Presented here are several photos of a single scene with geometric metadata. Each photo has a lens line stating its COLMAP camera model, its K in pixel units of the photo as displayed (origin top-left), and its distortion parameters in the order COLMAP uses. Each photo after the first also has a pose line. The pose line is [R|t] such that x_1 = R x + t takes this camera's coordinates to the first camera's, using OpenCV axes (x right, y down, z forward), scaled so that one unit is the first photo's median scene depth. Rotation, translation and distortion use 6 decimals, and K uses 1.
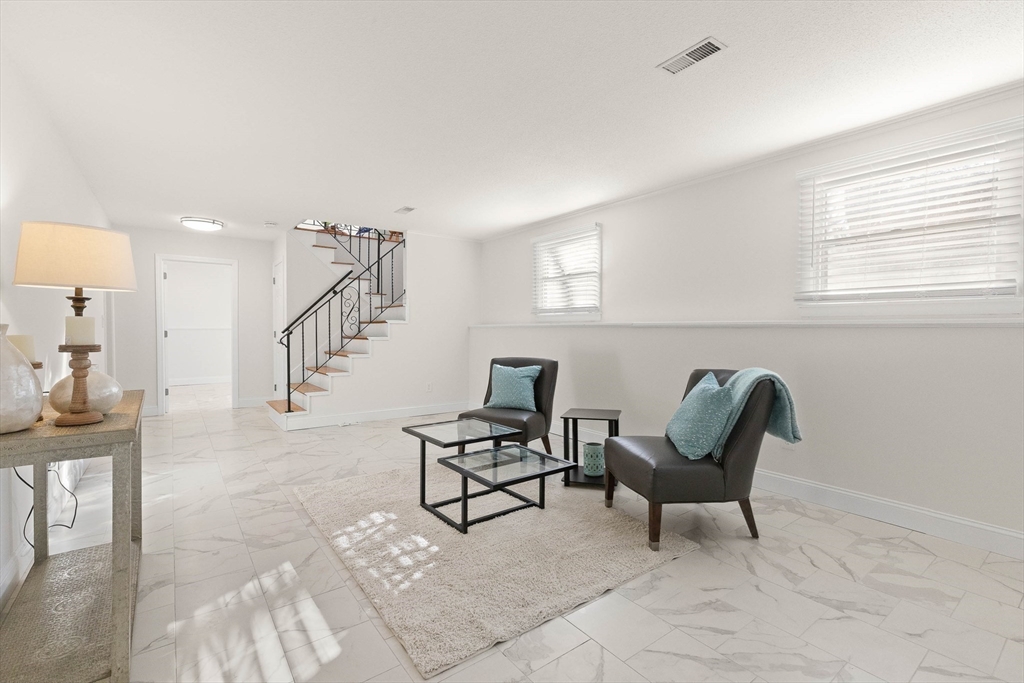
lens RADIAL K [[471.6, 0, 512.5], [0, 471.6, 323.7], [0, 0, 1]] dist [0.004461, 0.000113]
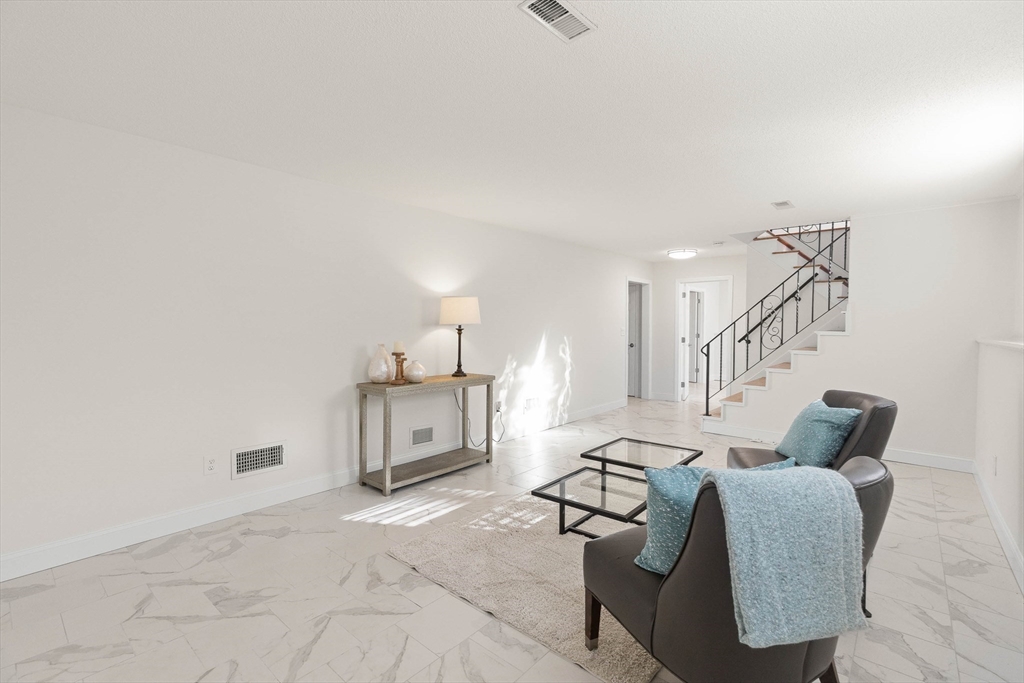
lens RADIAL K [[460.5, 0, 517.3], [0, 460.5, 329.9], [0, 0, 1]] dist [0.003551, 0.000517]
pose [[0.202810, 0.012108, -0.979143, 0.910503], [0.012094, 0.999816, 0.014868, -0.060412], [0.979143, -0.014857, 0.202627, 0.646758]]
